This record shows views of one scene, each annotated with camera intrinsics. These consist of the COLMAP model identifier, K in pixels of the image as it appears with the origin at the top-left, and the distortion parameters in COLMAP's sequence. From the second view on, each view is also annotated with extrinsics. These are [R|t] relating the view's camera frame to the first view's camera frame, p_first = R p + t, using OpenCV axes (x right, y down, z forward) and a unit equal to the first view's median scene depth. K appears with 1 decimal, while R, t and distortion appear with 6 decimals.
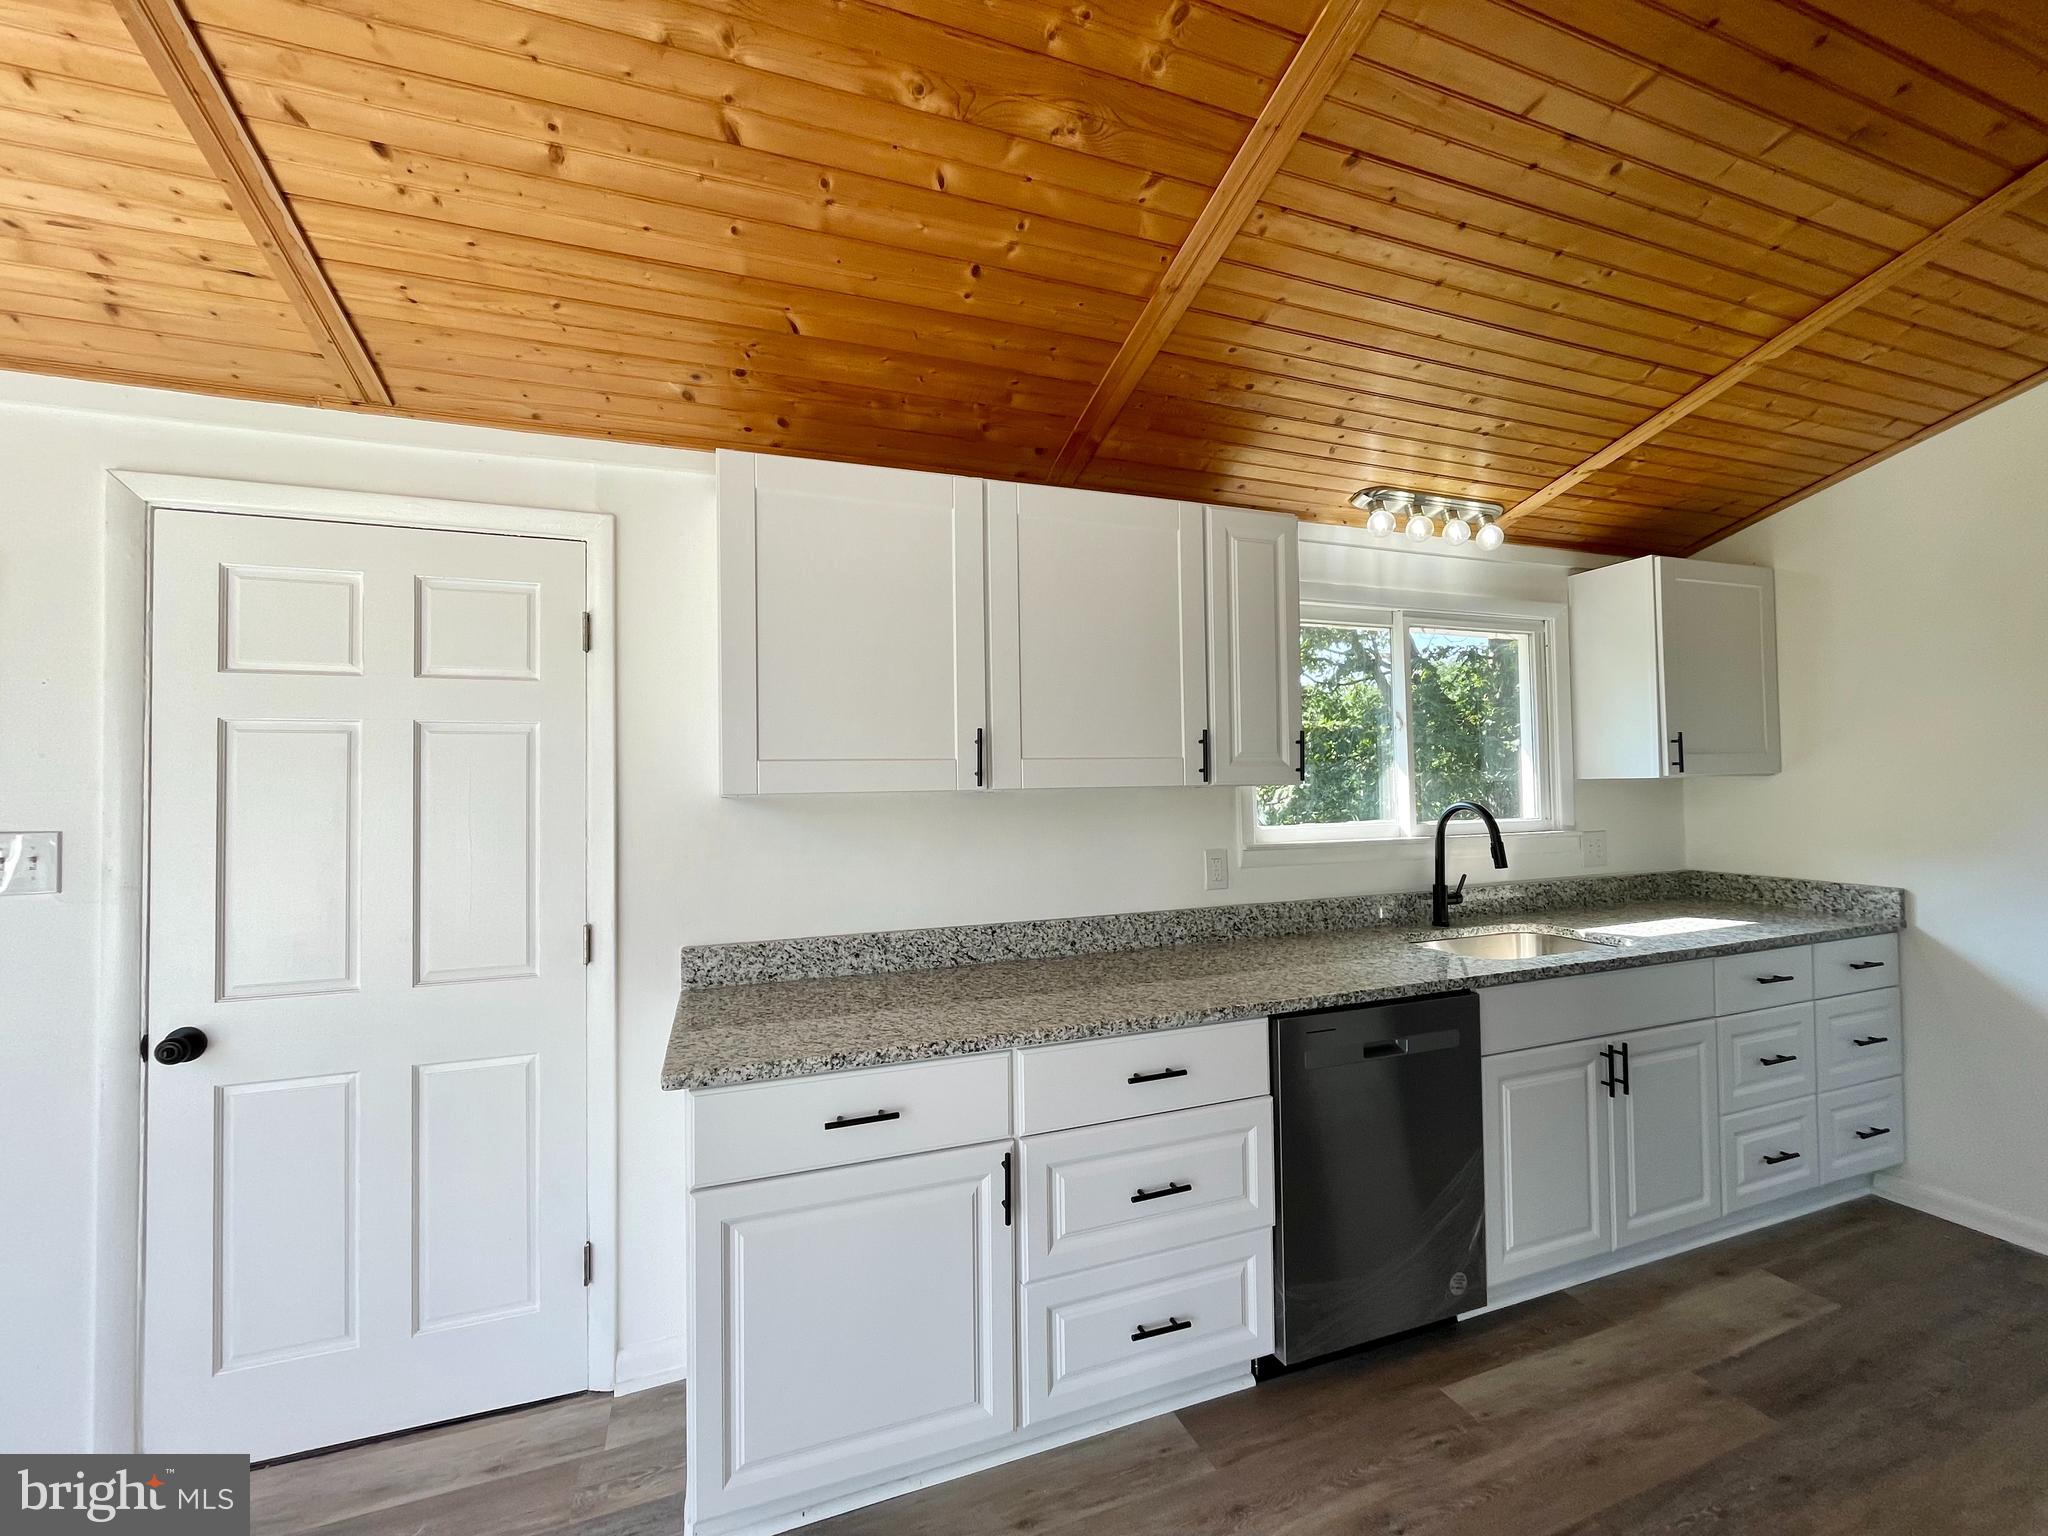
lens RADIAL K [[827.6, 0, 1022.8], [0, 827.6, 766.6], [0, 0, 1]] dist [-0.001908, -0.000310]
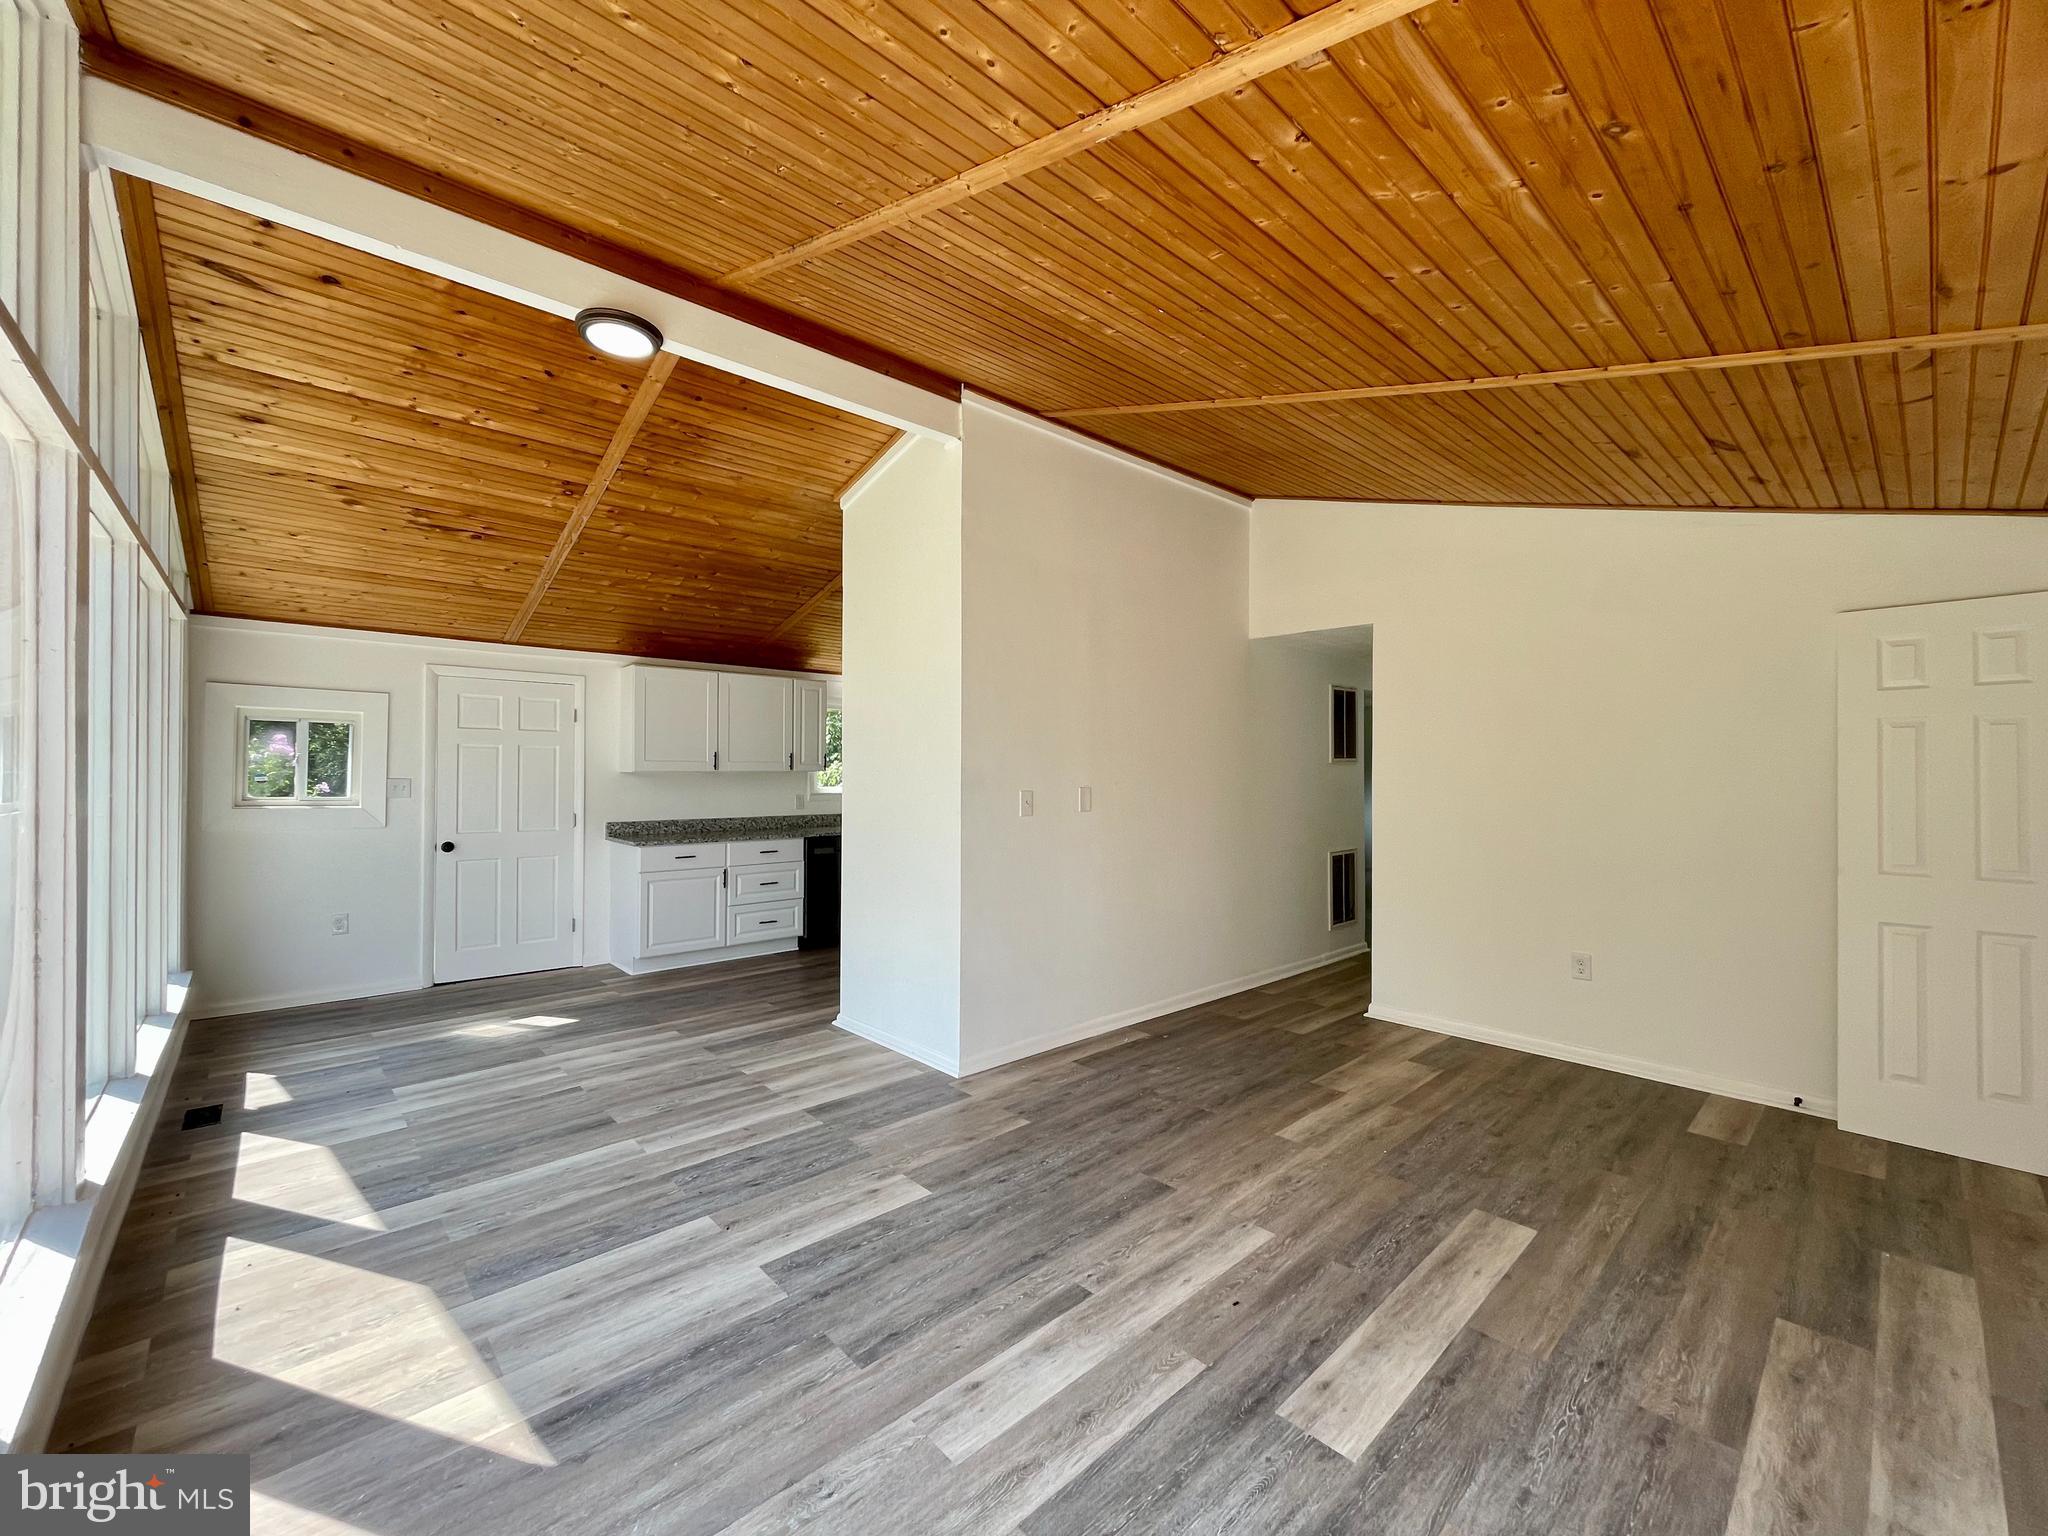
lens RADIAL K [[827.6, 0, 1022.8], [0, 827.6, 766.6], [0, 0, 1]] dist [-0.001908, -0.000310]
pose [[0.927716, 0.019579, 0.372773, -0.132369], [-0.021708, 0.999763, 0.001514, -0.019056], [-0.372655, -0.009496, 0.927921, -2.285233]]
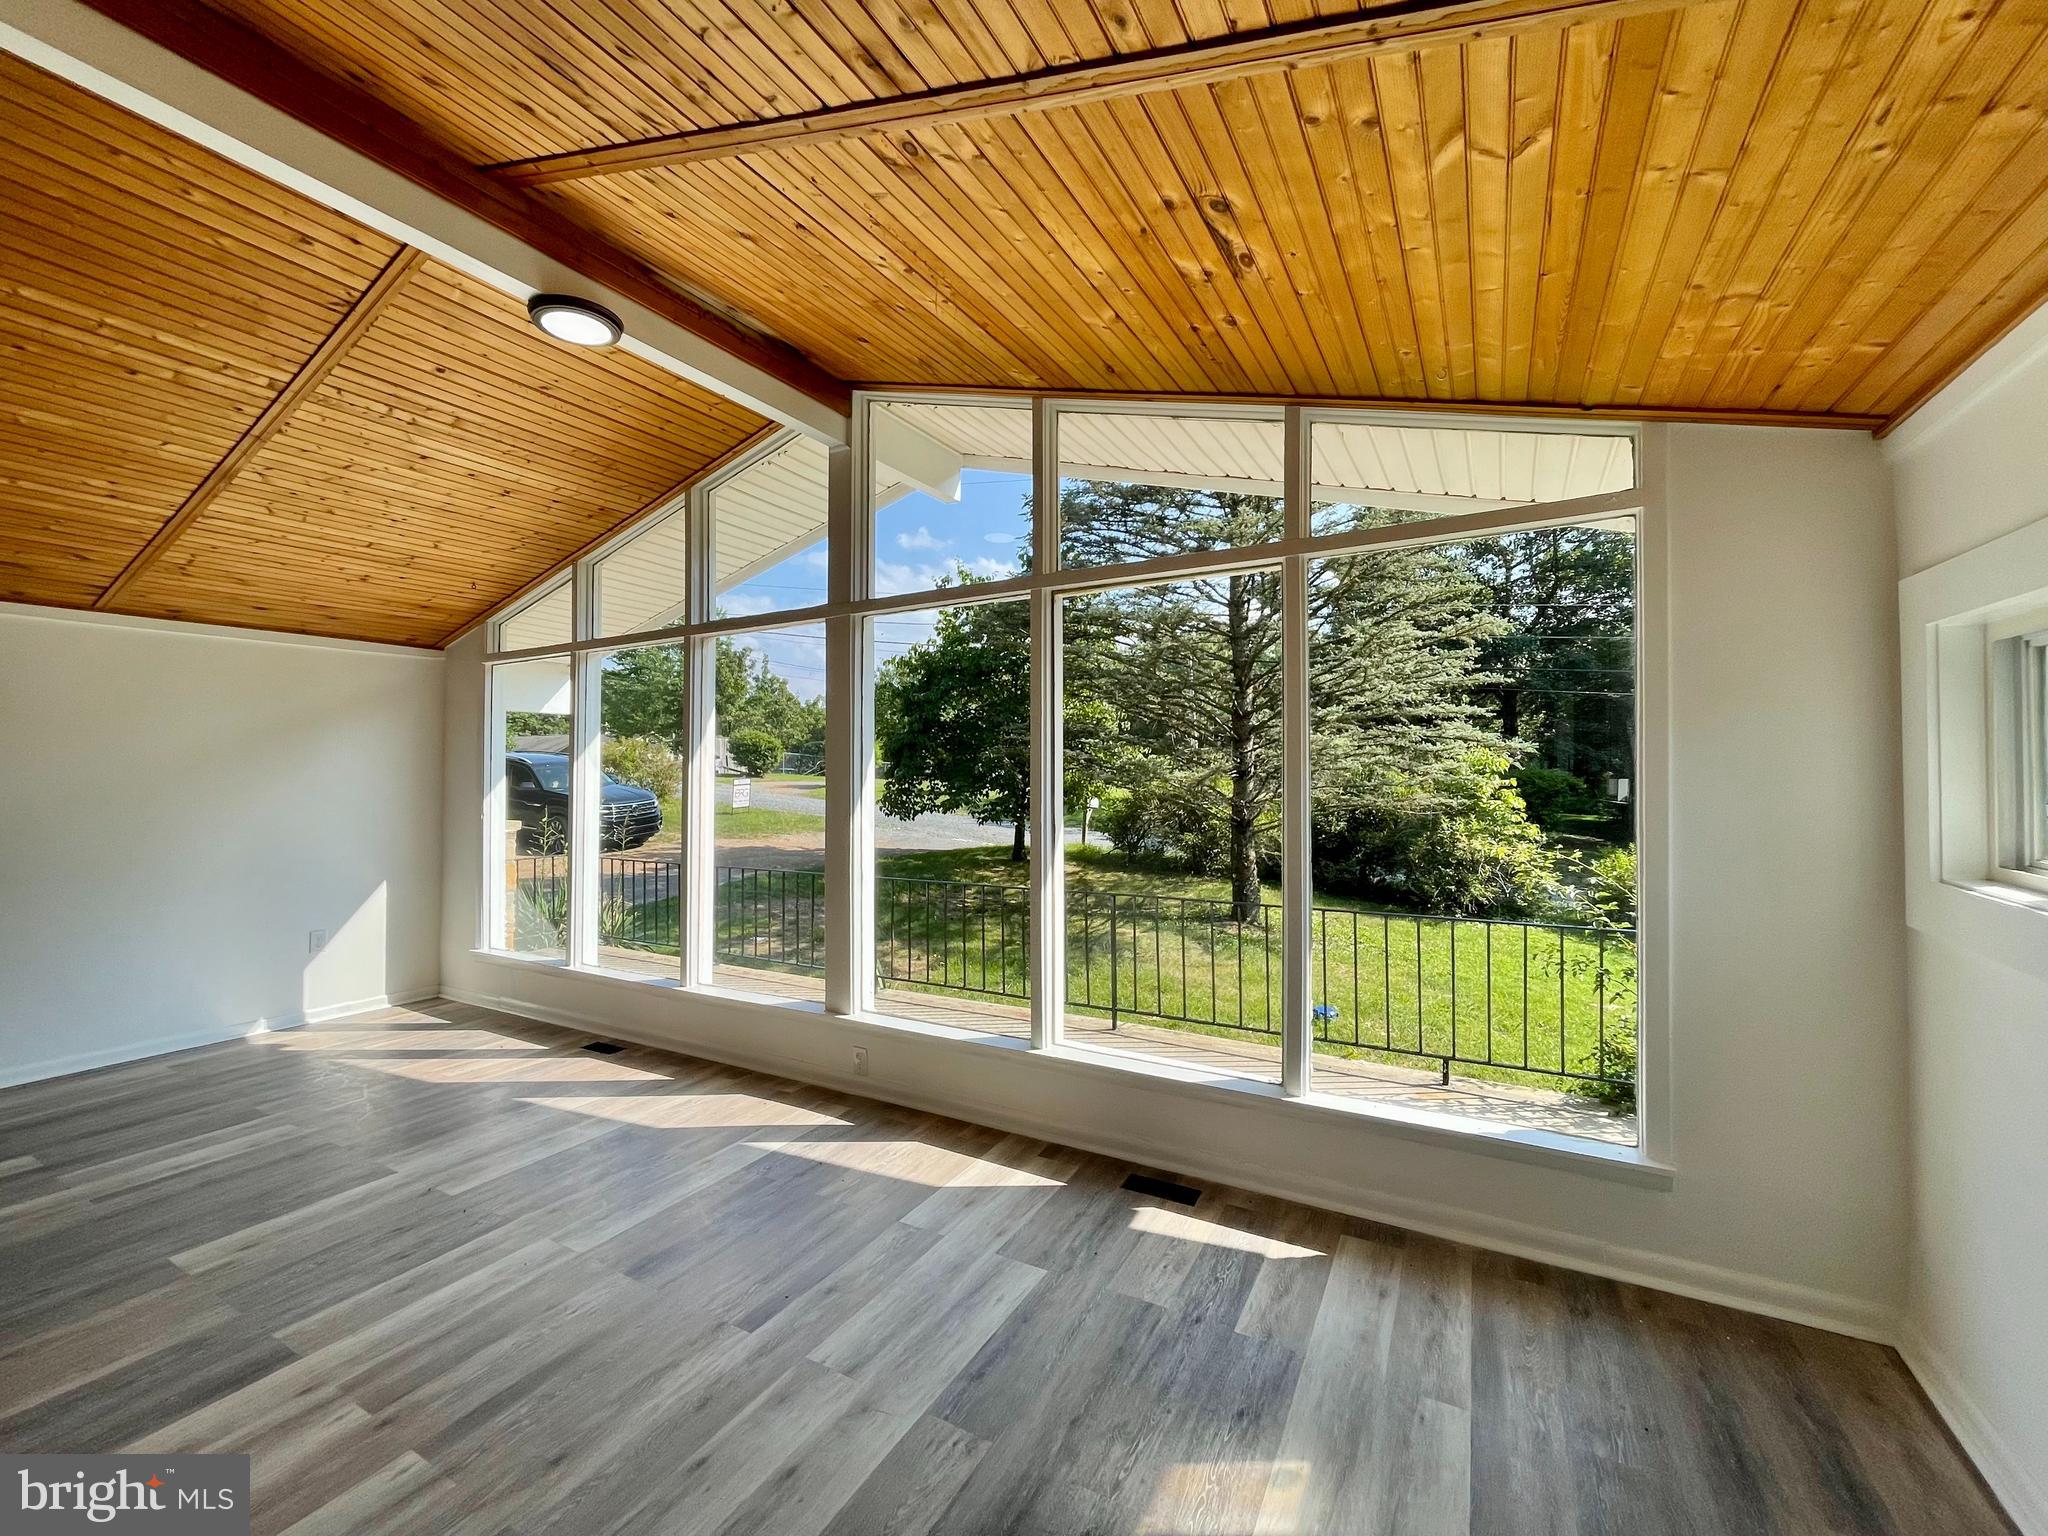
lens RADIAL K [[827.6, 0, 1022.8], [0, 827.6, 766.6], [0, 0, 1]] dist [-0.001908, -0.000310]
pose [[-0.762888, 0.013122, -0.646397, 0.057751], [0.027398, 0.999552, -0.012045, 0.004698], [0.645950, -0.026899, -0.762906, 0.708775]]
